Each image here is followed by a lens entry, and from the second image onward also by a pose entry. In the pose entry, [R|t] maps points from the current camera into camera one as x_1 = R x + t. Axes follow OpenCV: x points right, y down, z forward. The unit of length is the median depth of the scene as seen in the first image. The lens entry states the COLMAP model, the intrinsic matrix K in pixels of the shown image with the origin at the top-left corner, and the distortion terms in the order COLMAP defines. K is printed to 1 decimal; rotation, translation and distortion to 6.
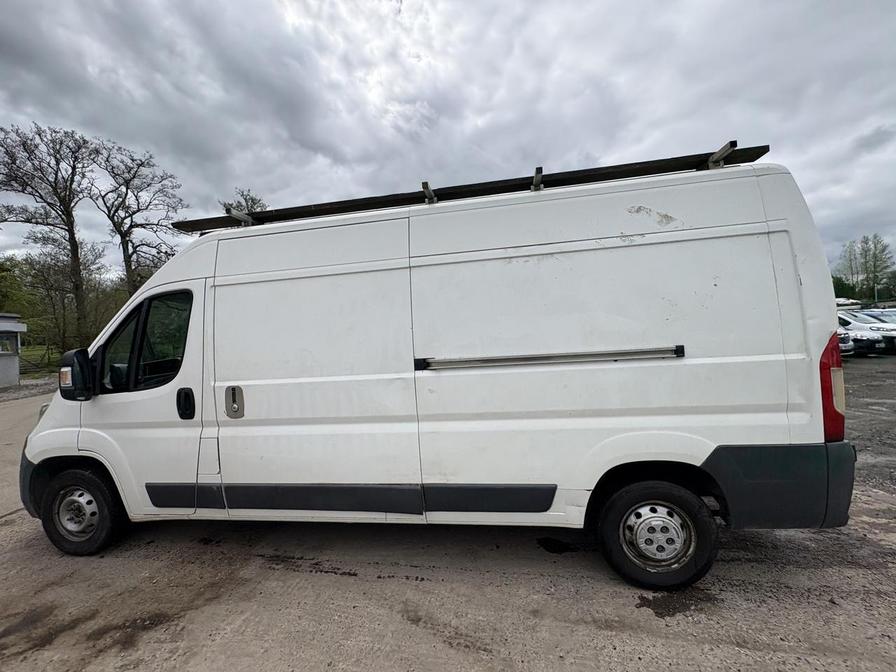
lens RADIAL K [[358.4, 0, 448.0], [0, 358.4, 336.0], [0, 0, 1]] dist [0.001786, 0.000116]
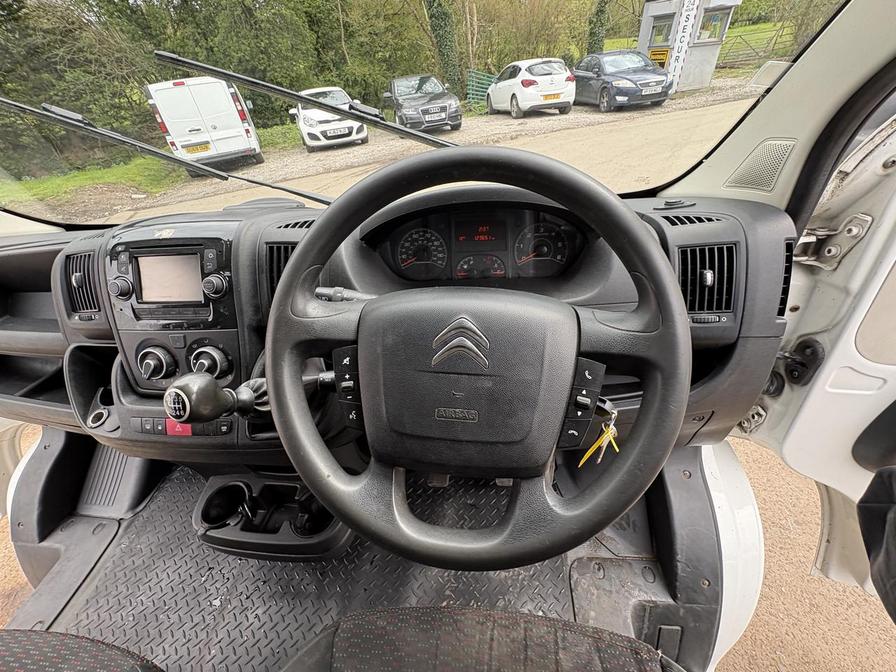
lens RADIAL K [[357.6, 0, 446.2], [0, 357.6, 336.3], [0, 0, 1]] dist [-0.000616, 0.000030]
pose [[0.042136, 0.634289, -0.771947, -0.094913], [0.079143, 0.768086, 0.635437, -0.001448], [0.995972, -0.087869, -0.017836, 0.203024]]
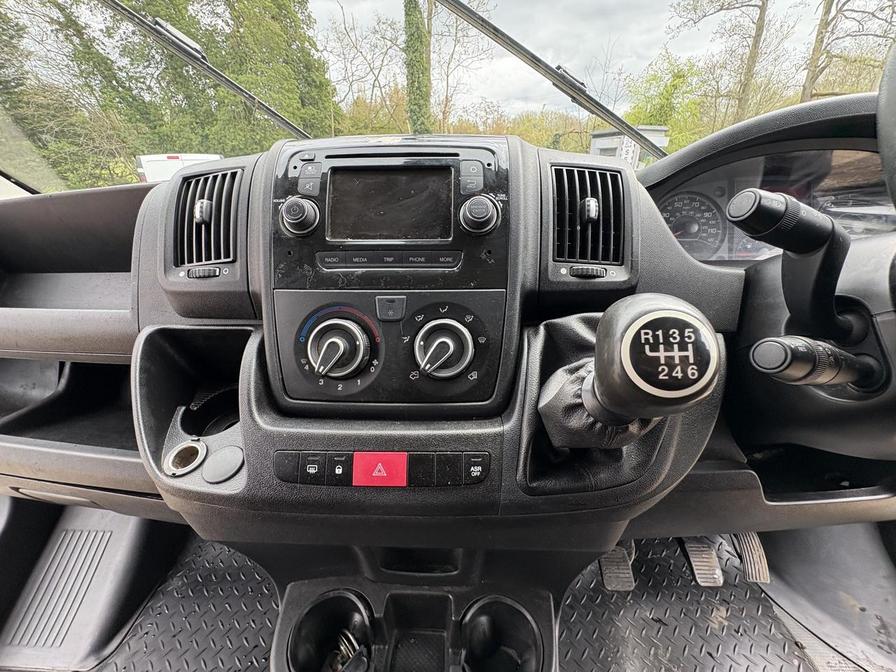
lens RADIAL K [[358.5, 0, 447.7], [0, 358.5, 334.6], [0, 0, 1]] dist [-0.000541, -0.000356]
pose [[0.118168, 0.443366, -0.888517, -0.102058], [-0.003607, 0.894972, 0.446108, 0.008735], [0.992987, -0.049511, 0.107356, 0.182645]]
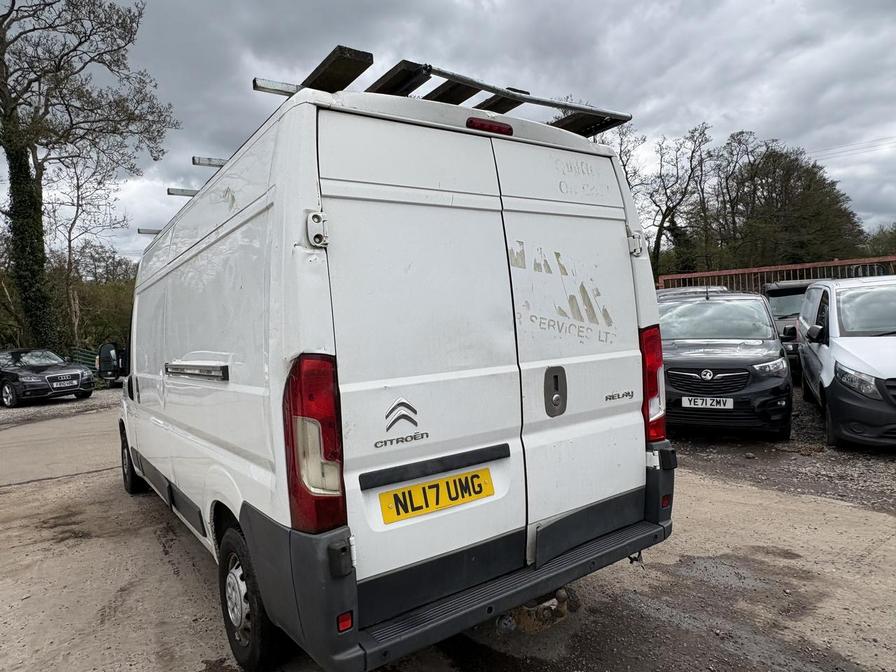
lens RADIAL K [[589.4, 0, 447.9], [0, 589.4, 332.4], [0, 0, 1]] dist [0.006805, 0.004438]
pose [[0.692945, 0.017080, -0.720789, 0.197876], [0.019163, 0.998930, 0.042093, -0.009631], [0.720736, -0.042980, 0.691876, 0.046803]]
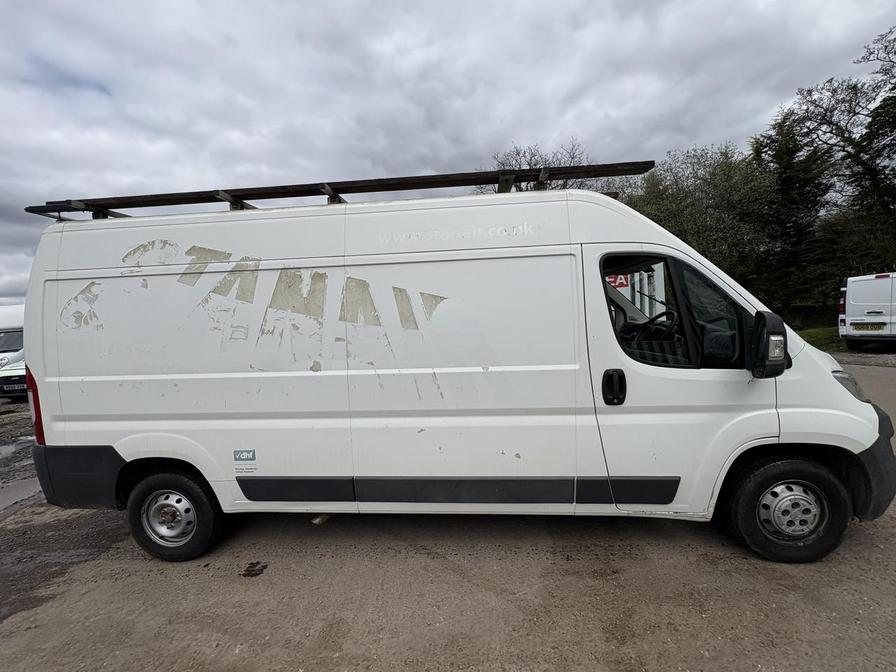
lens RADIAL K [[355.6, 0, 449.3], [0, 355.6, 334.9], [0, 0, 1]] dist [-0.000091, 0.000234]
pose [[-0.992706, 0.106772, -0.055988, -0.023679], [0.101955, 0.991338, 0.082788, -0.008184], [0.064343, 0.076476, -0.994993, 0.335814]]
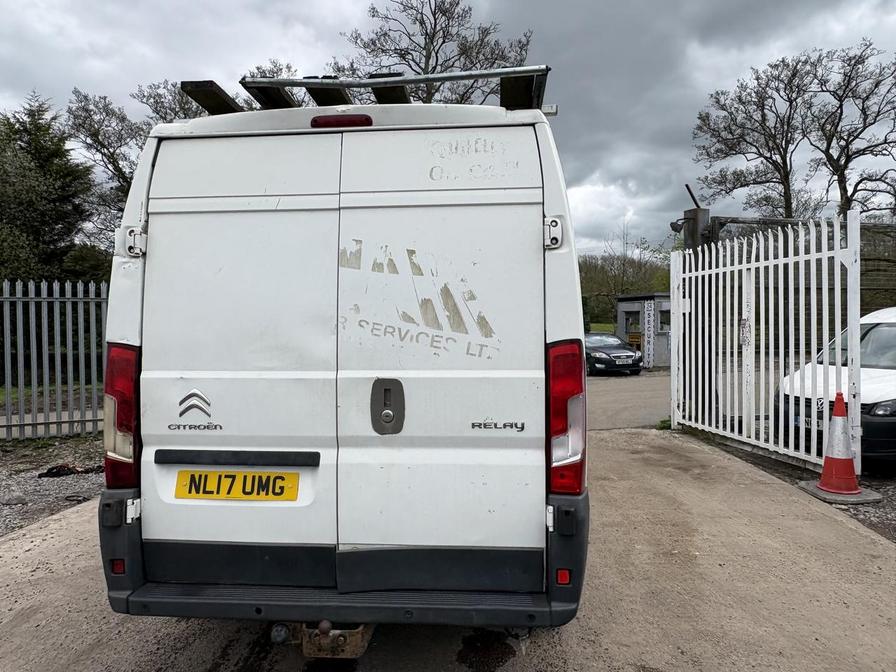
lens RADIAL K [[591.4, 0, 445.1], [0, 591.4, 331.1], [0, 0, 1]] dist [0.002606, -0.000776]
pose [[0.061971, 0.040086, -0.997273, 0.238872], [-0.006753, 0.999187, 0.039743, -0.010205], [0.998055, 0.004272, 0.062191, 0.163592]]
